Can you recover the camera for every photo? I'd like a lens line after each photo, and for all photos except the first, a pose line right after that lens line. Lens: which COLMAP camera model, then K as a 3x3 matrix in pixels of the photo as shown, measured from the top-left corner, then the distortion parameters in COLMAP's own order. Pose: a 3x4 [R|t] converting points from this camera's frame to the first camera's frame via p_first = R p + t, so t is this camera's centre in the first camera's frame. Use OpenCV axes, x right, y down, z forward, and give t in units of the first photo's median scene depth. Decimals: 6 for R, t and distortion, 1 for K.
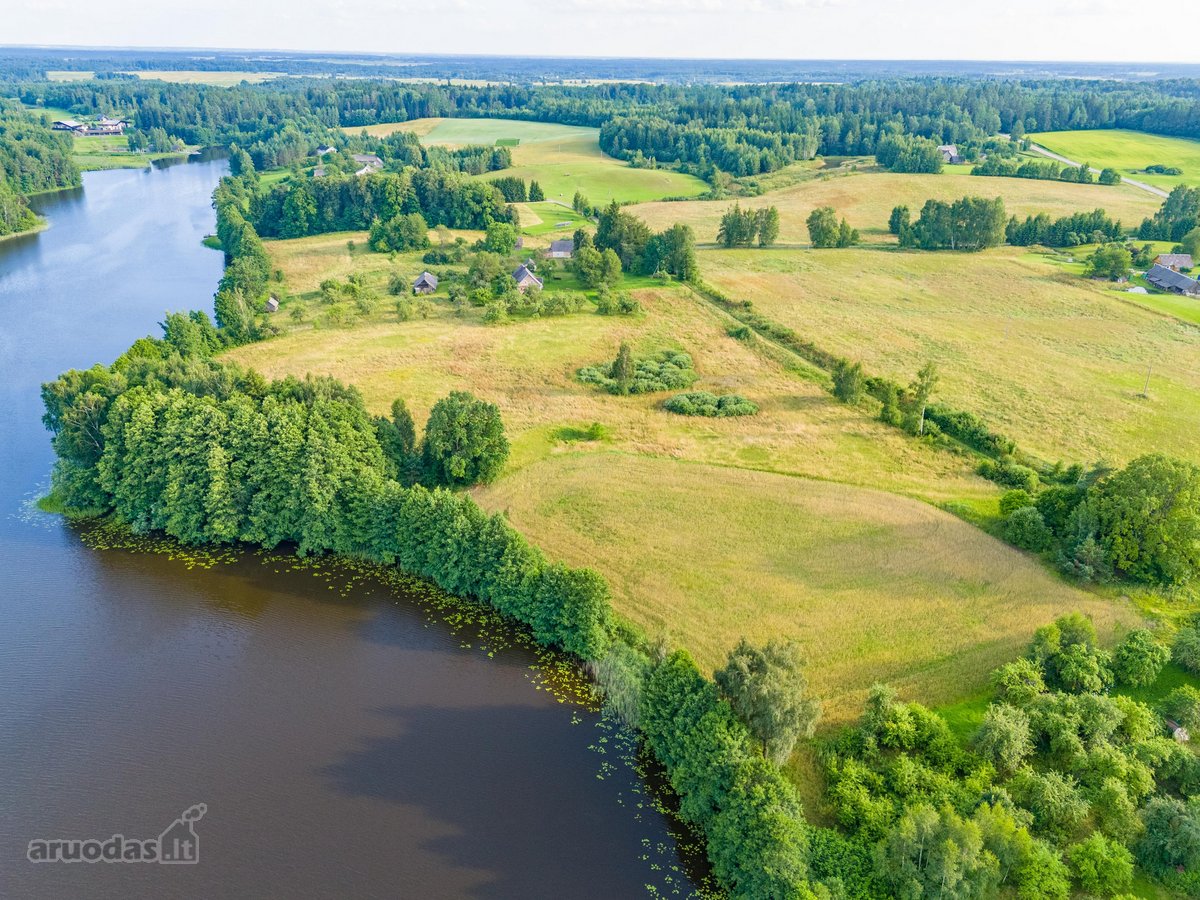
lens RADIAL K [[880.6, 0, 598.9], [0, 880.6, 450.7], [0, 0, 1]] dist [0.068804, -0.061395]
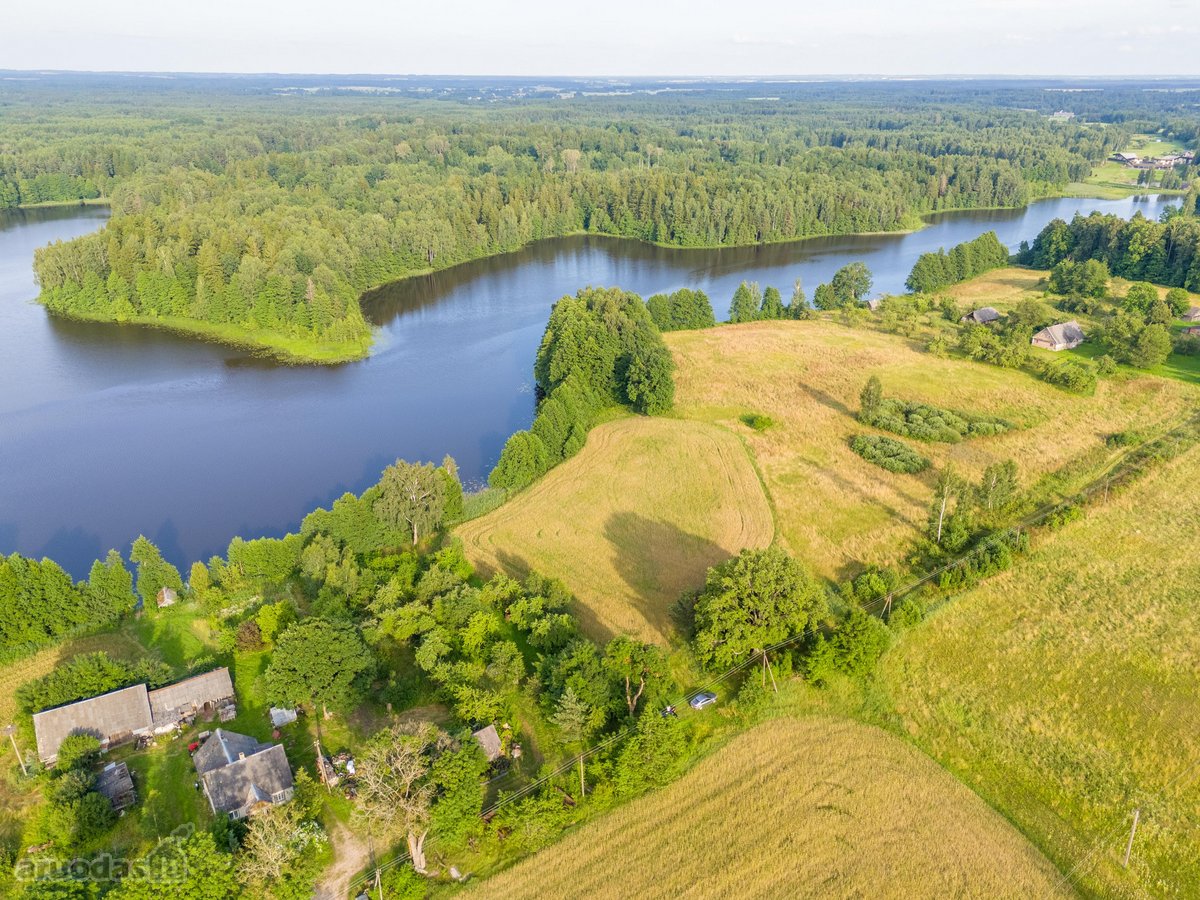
lens RADIAL K [[880.6, 0, 602.4], [0, 880.6, 444.1], [0, 0, 1]] dist [0.068804, -0.061395]
pose [[0.368680, 0.347567, -0.862132, 0.701405], [-0.378094, 0.903349, 0.202497, -0.114862], [0.849188, 0.251310, 0.464460, 0.204478]]
